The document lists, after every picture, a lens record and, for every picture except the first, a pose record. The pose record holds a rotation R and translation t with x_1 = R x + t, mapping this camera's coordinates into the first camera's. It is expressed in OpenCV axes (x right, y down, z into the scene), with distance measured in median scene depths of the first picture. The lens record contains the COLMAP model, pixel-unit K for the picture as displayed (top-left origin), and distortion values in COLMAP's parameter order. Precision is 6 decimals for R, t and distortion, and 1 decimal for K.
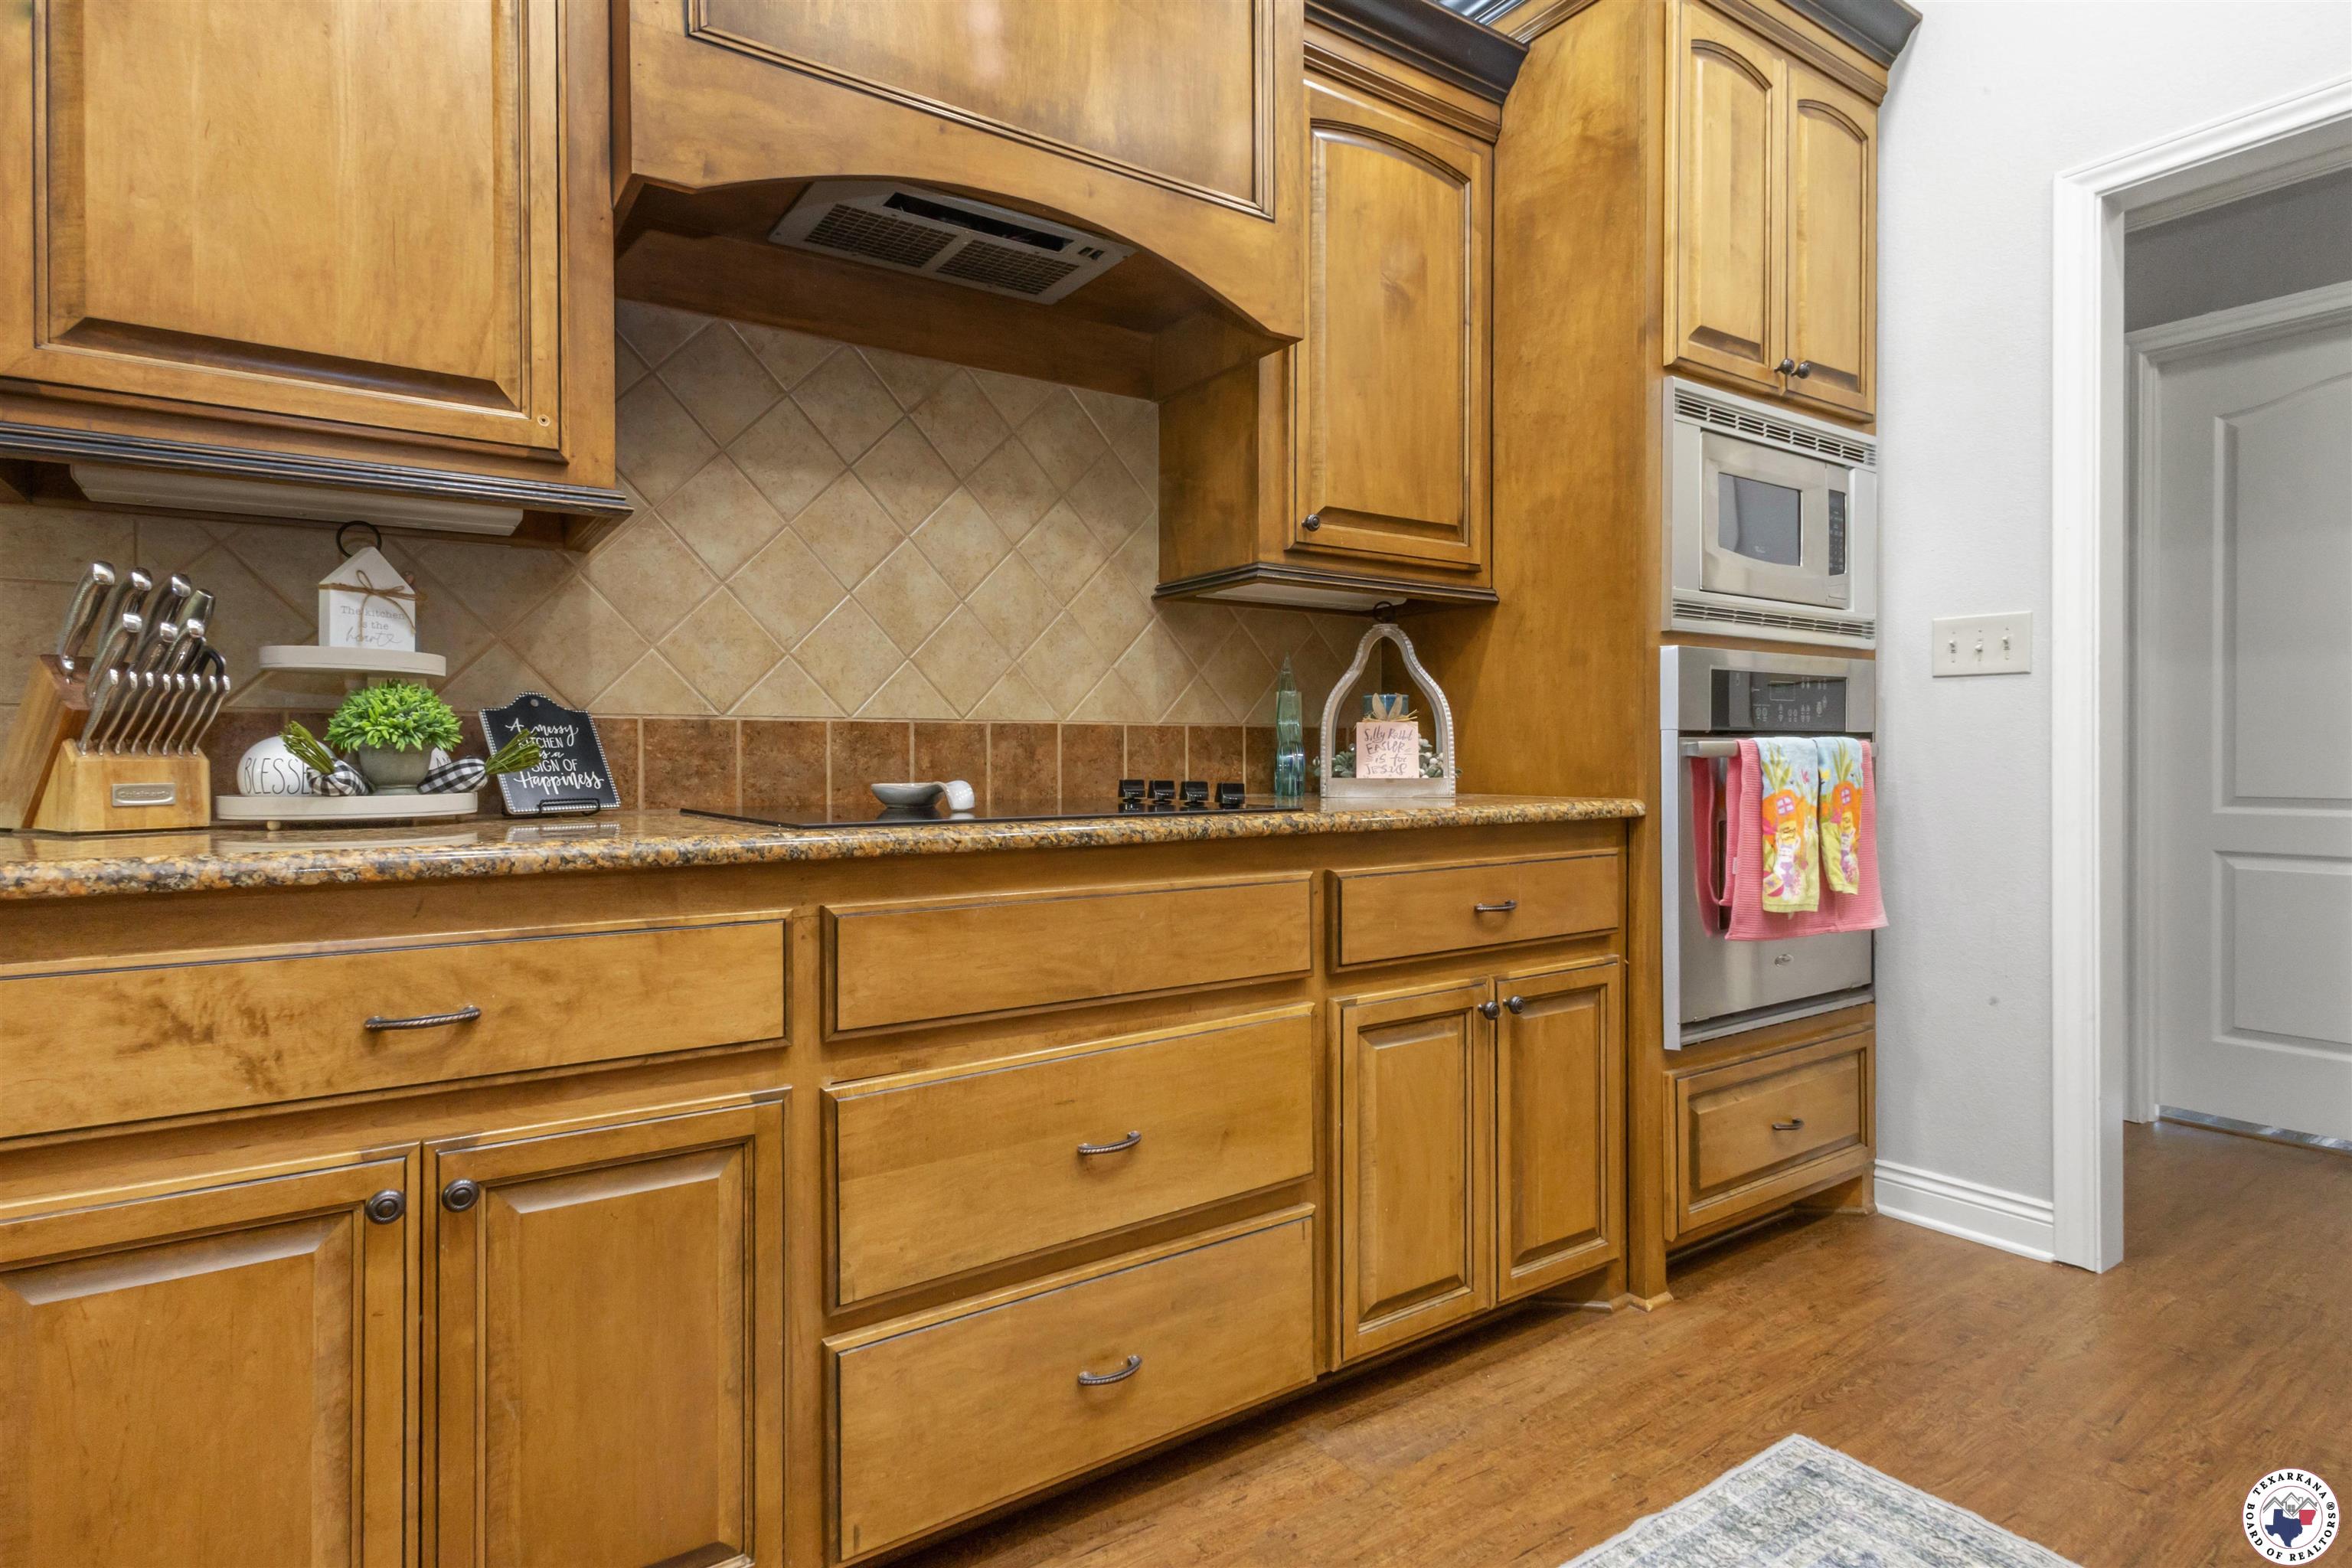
lens RADIAL K [[1165.2, 0, 1170.3], [0, 1165.2, 766.3], [0, 0, 1]] dist [0.002767, 0.000322]
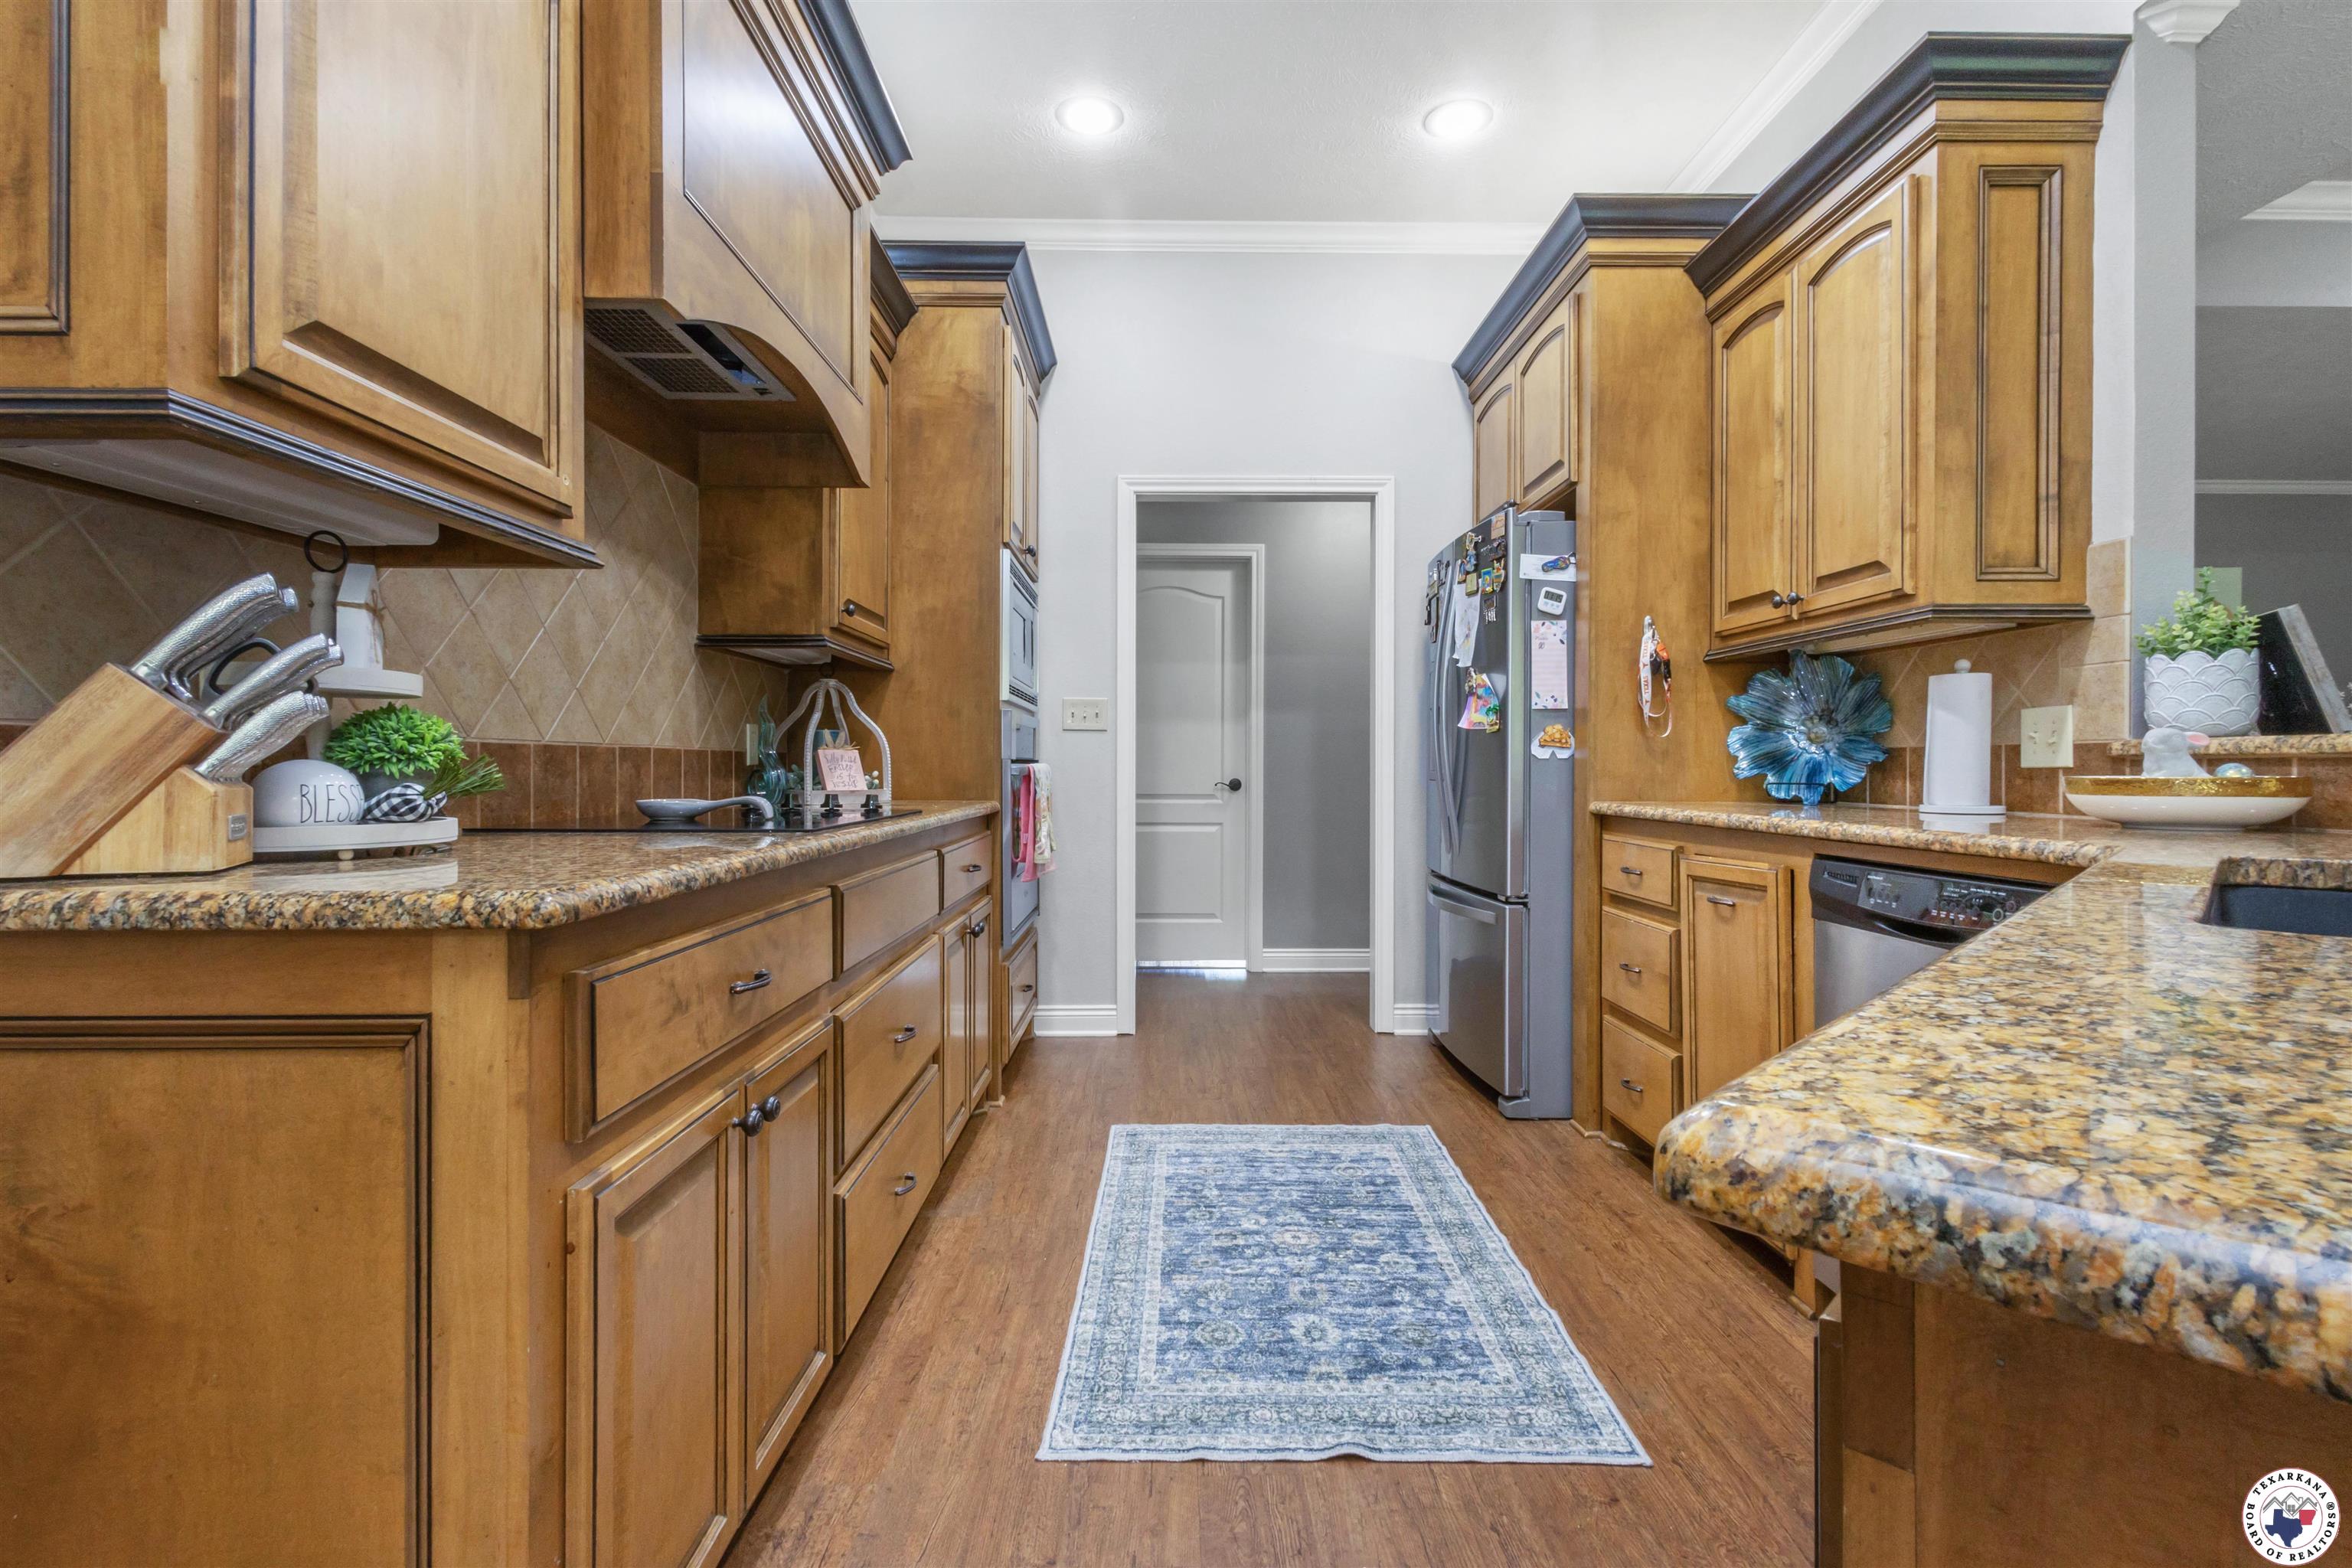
lens RADIAL K [[1090.7, 0, 1177.4], [0, 1090.7, 769.8], [0, 0, 1]] dist [-0.000716, -0.000922]
pose [[0.520322, 0.002858, 0.853966, -0.777628], [0.000109, 0.999994, -0.003413, -0.010389], [-0.853970, 0.001869, 0.520318, -0.030878]]
